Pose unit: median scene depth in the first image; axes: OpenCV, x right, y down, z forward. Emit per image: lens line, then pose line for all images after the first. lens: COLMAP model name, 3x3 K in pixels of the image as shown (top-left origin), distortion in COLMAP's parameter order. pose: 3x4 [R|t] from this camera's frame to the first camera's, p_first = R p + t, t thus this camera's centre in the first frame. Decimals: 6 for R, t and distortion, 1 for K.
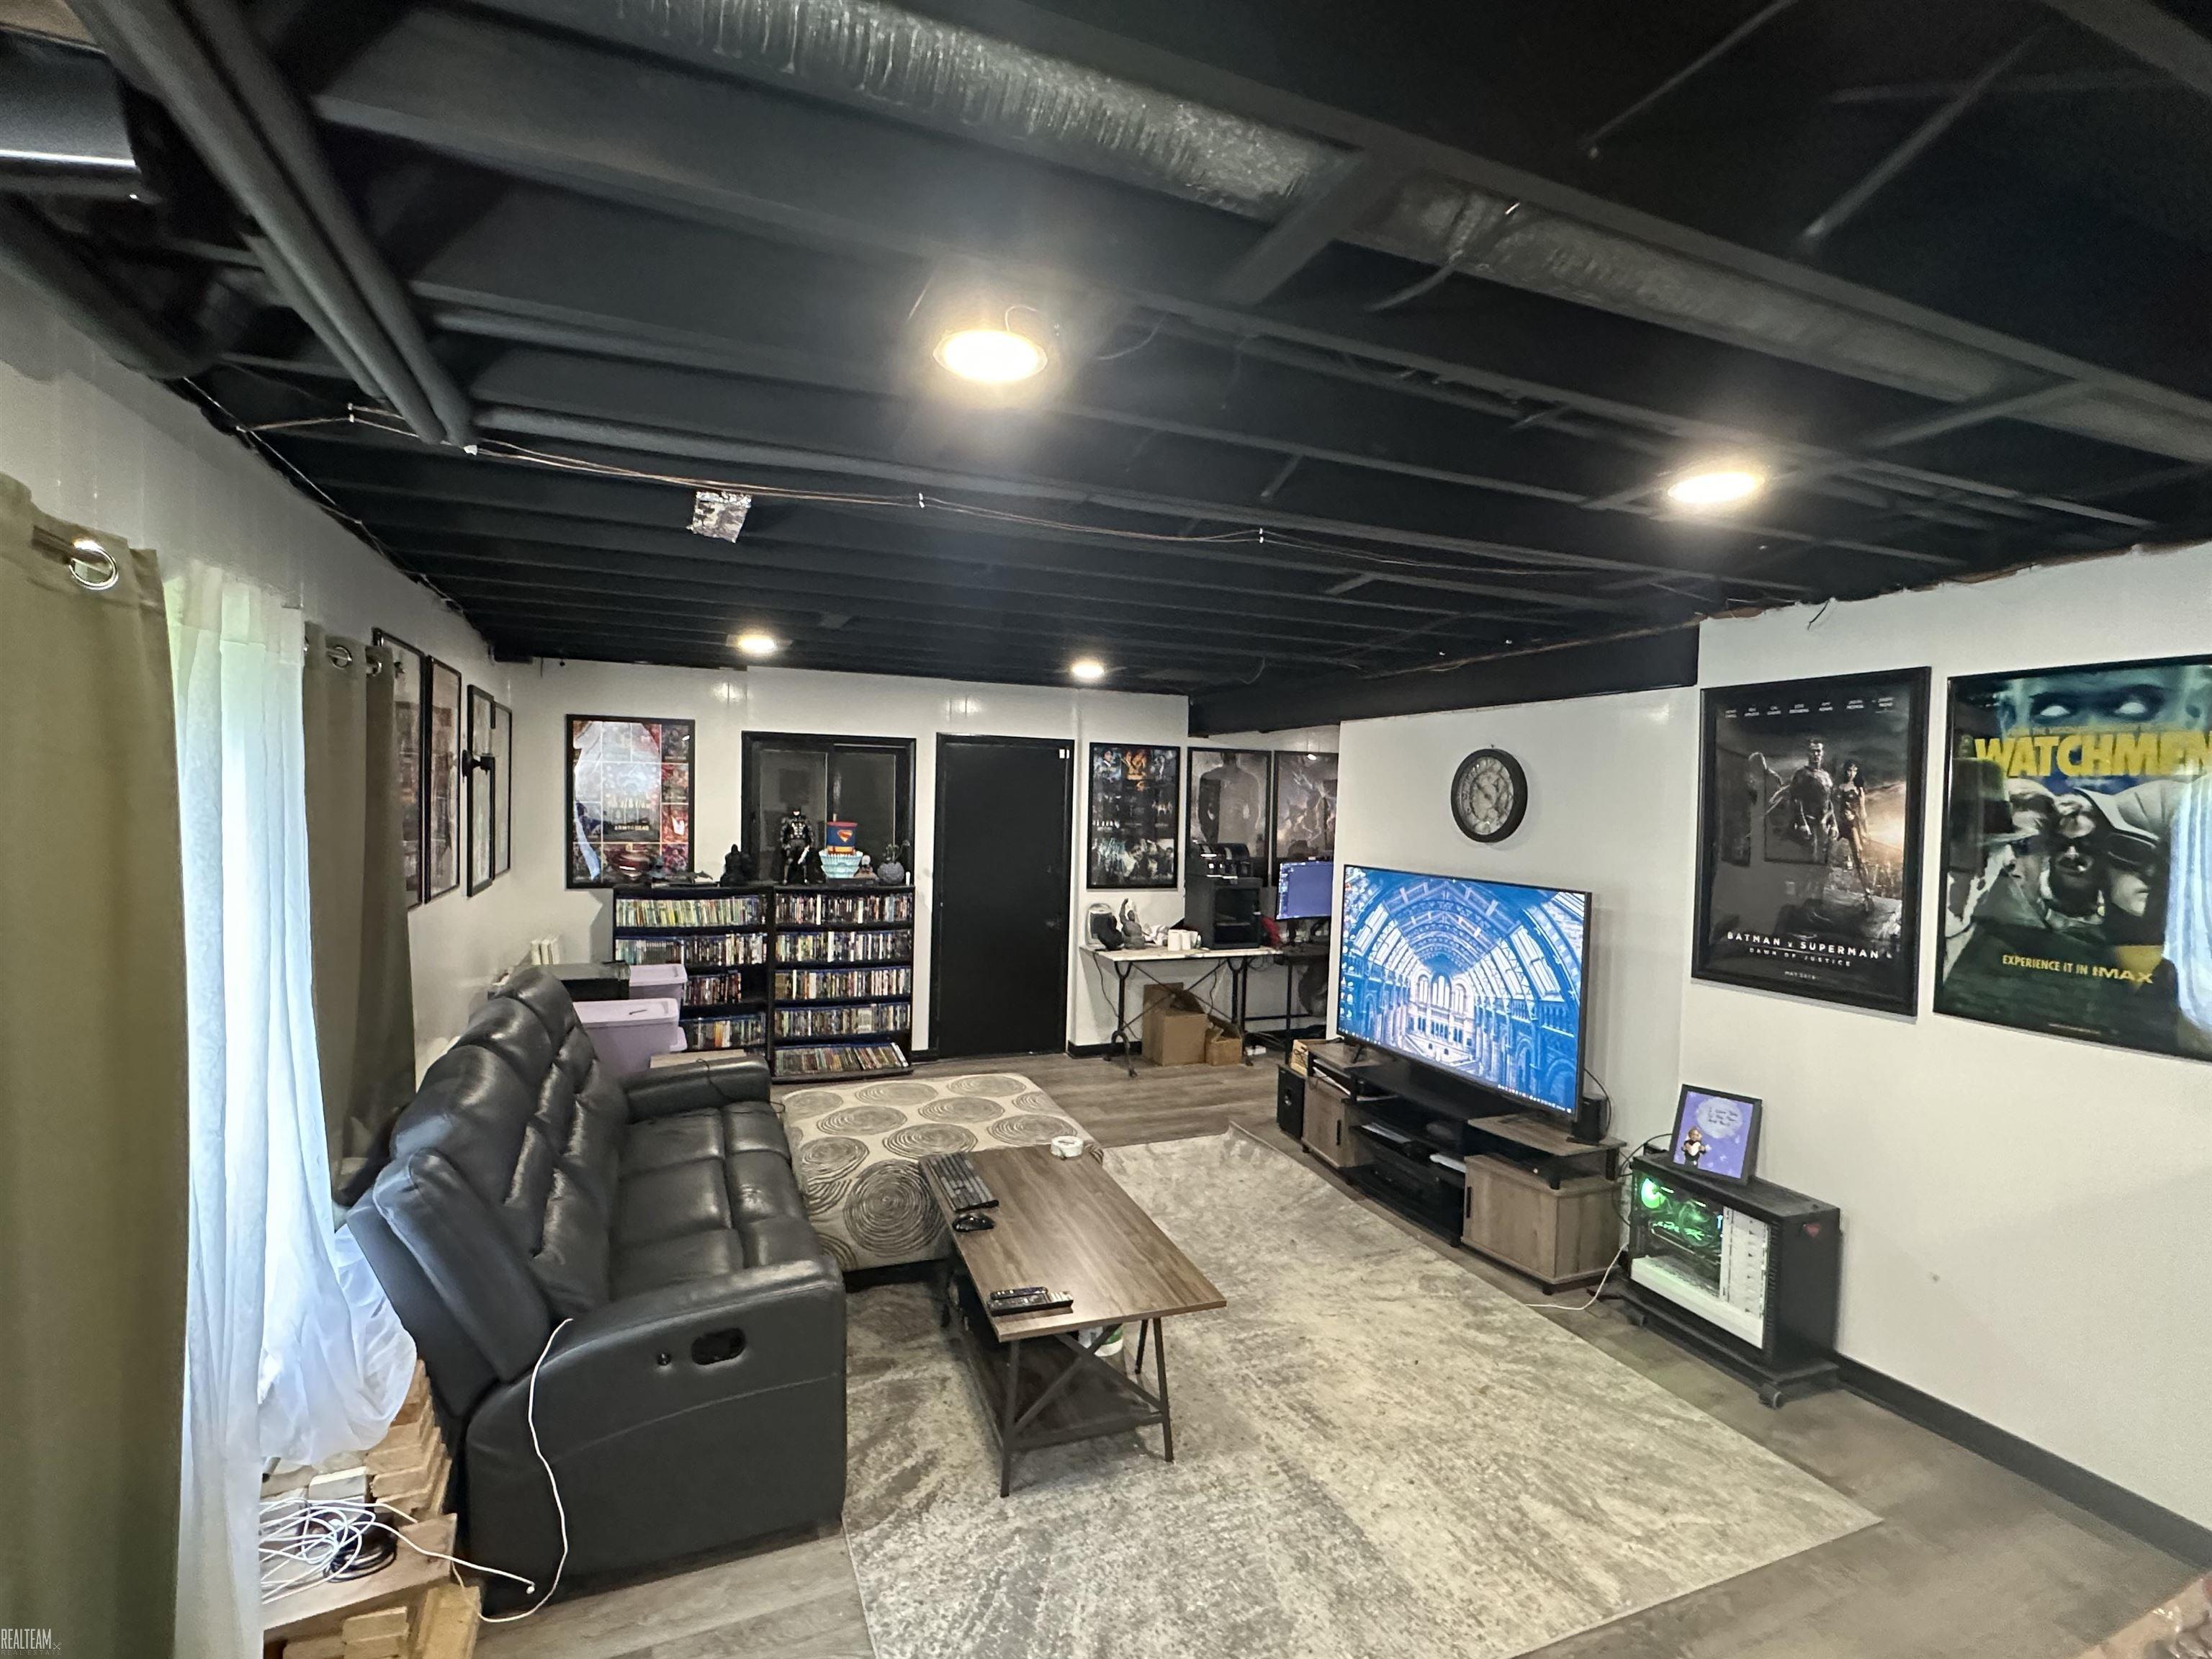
lens RADIAL K [[1031.5, 0, 1102.5], [0, 1031.5, 833.9], [0, 0, 1]] dist [-0.004576, 0.000557]
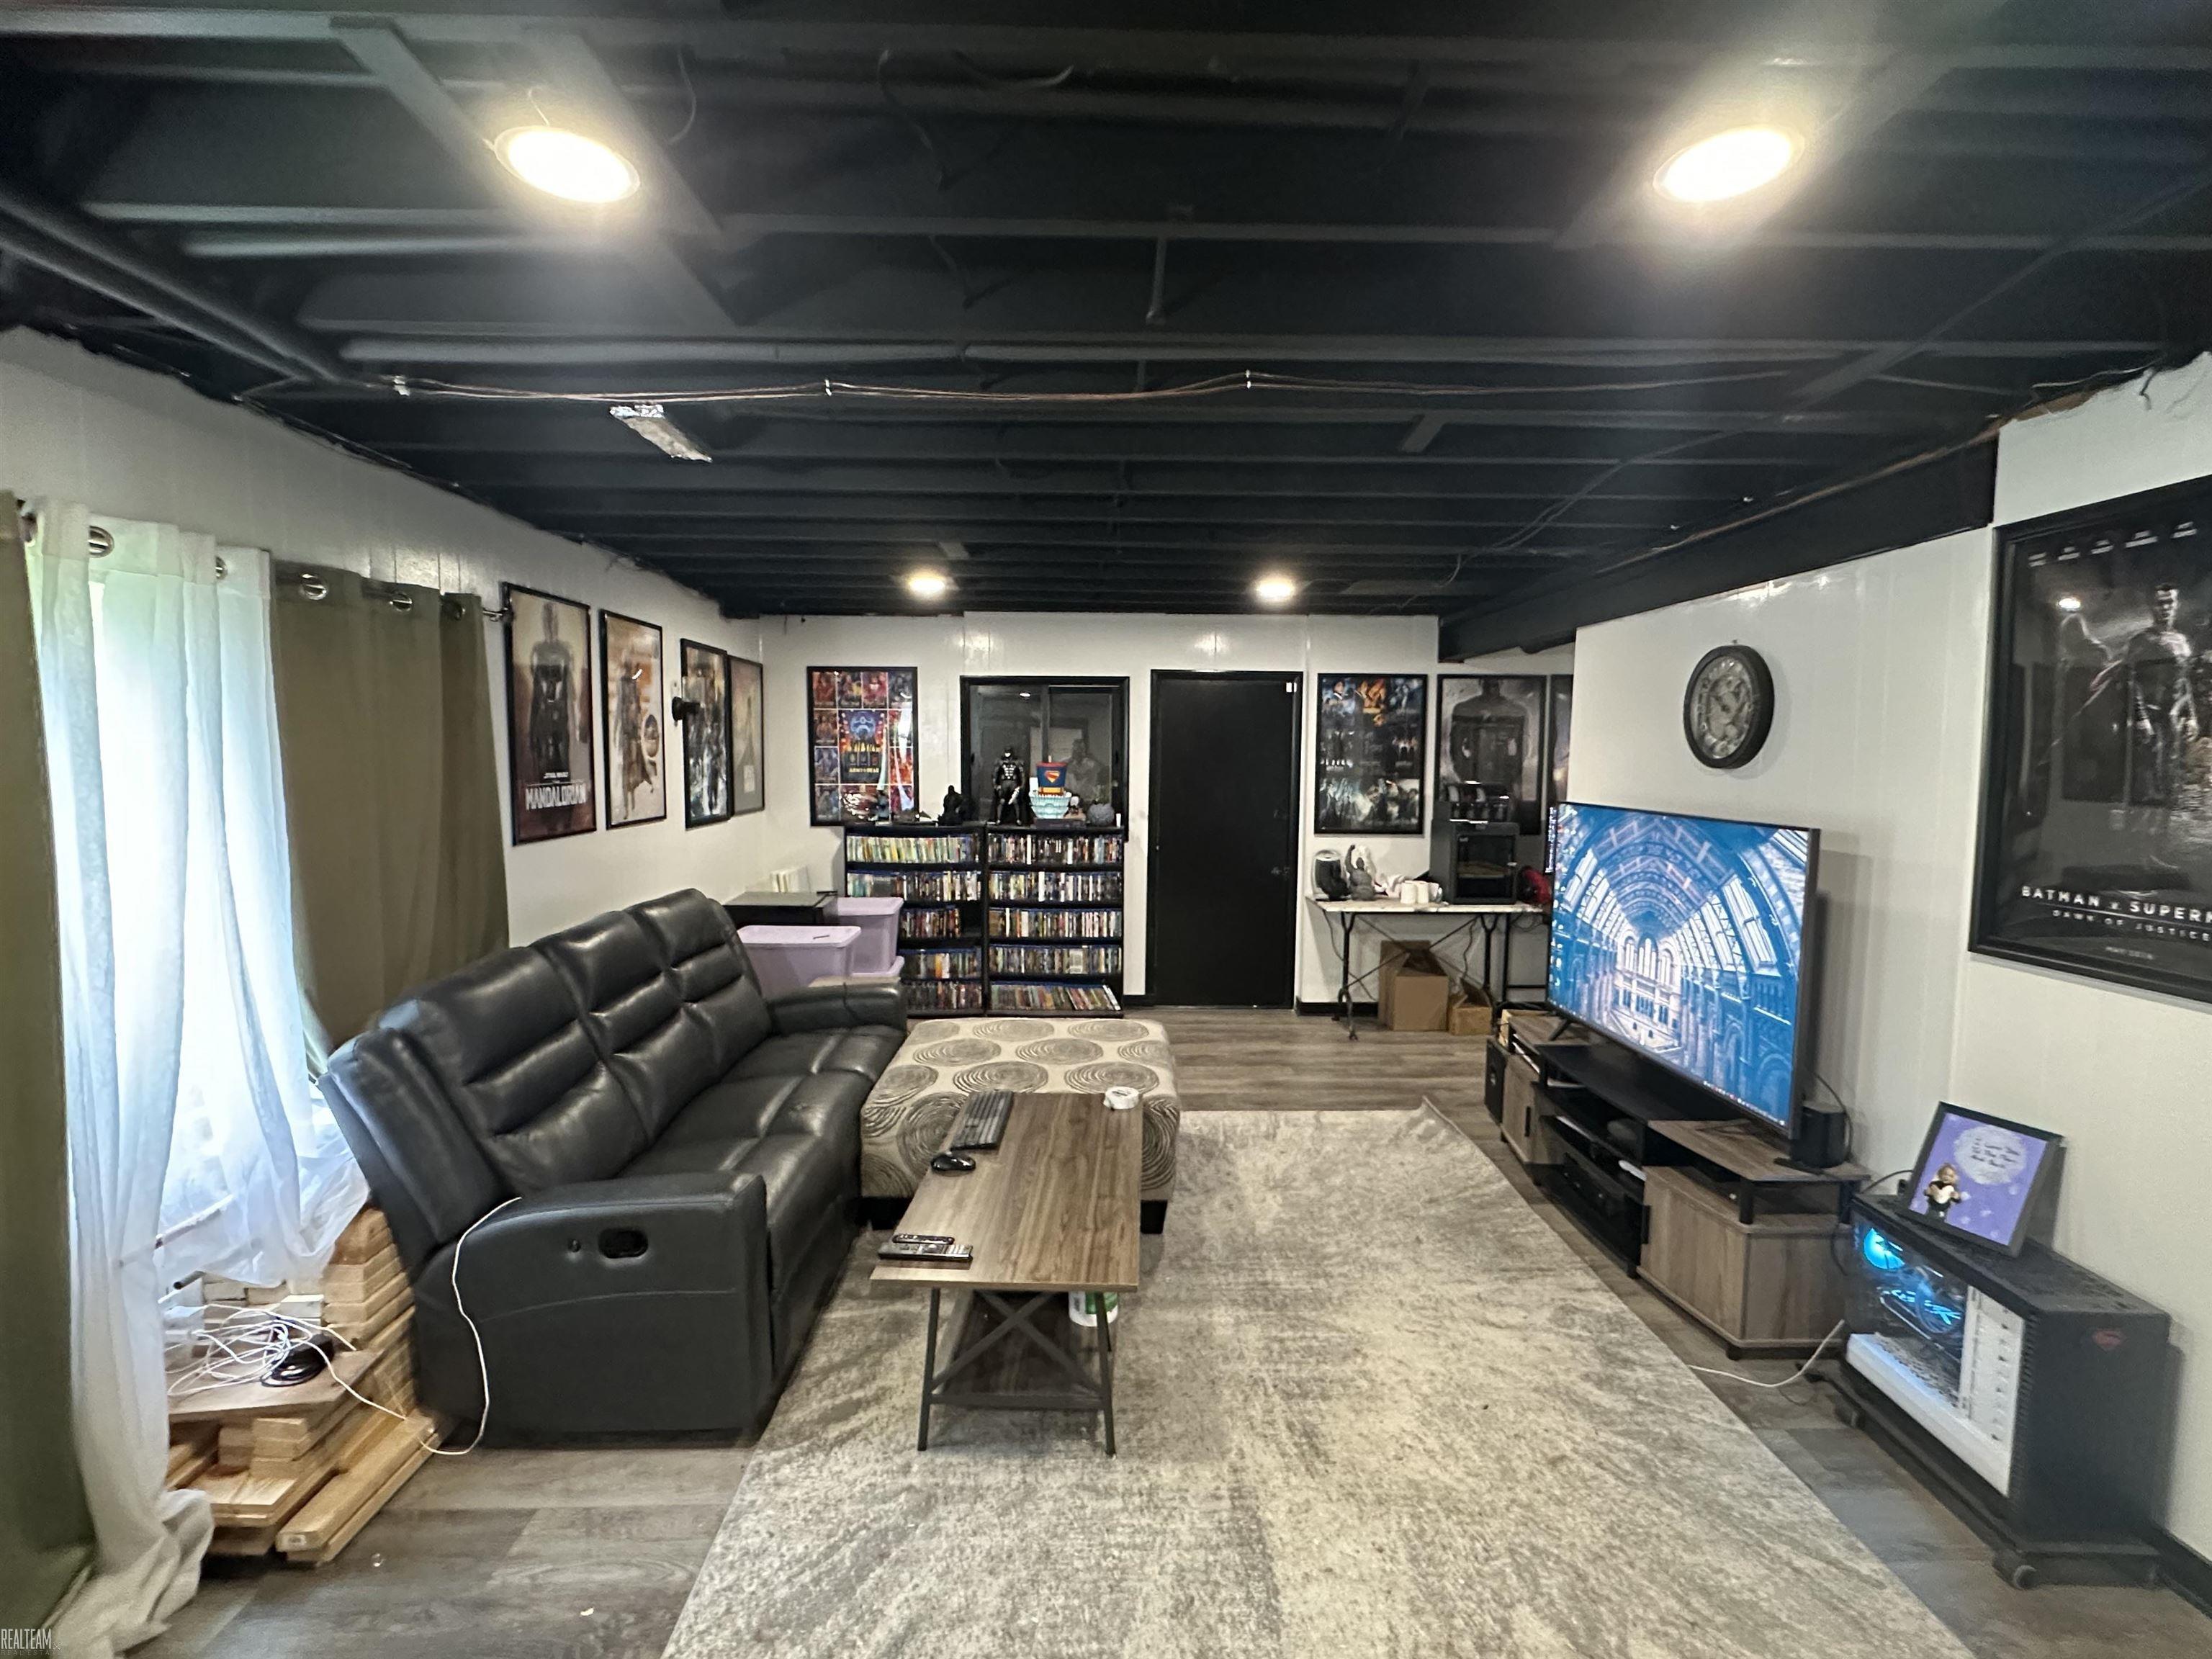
lens RADIAL K [[1031.5, 0, 1102.5], [0, 1031.5, 833.9], [0, 0, 1]] dist [-0.004576, 0.000557]
pose [[0.930343, 0.011046, -0.366524, 0.246590], [0.003939, 0.999187, 0.040112, 0.026674], [0.366670, -0.038762, 0.929543, 0.128171]]
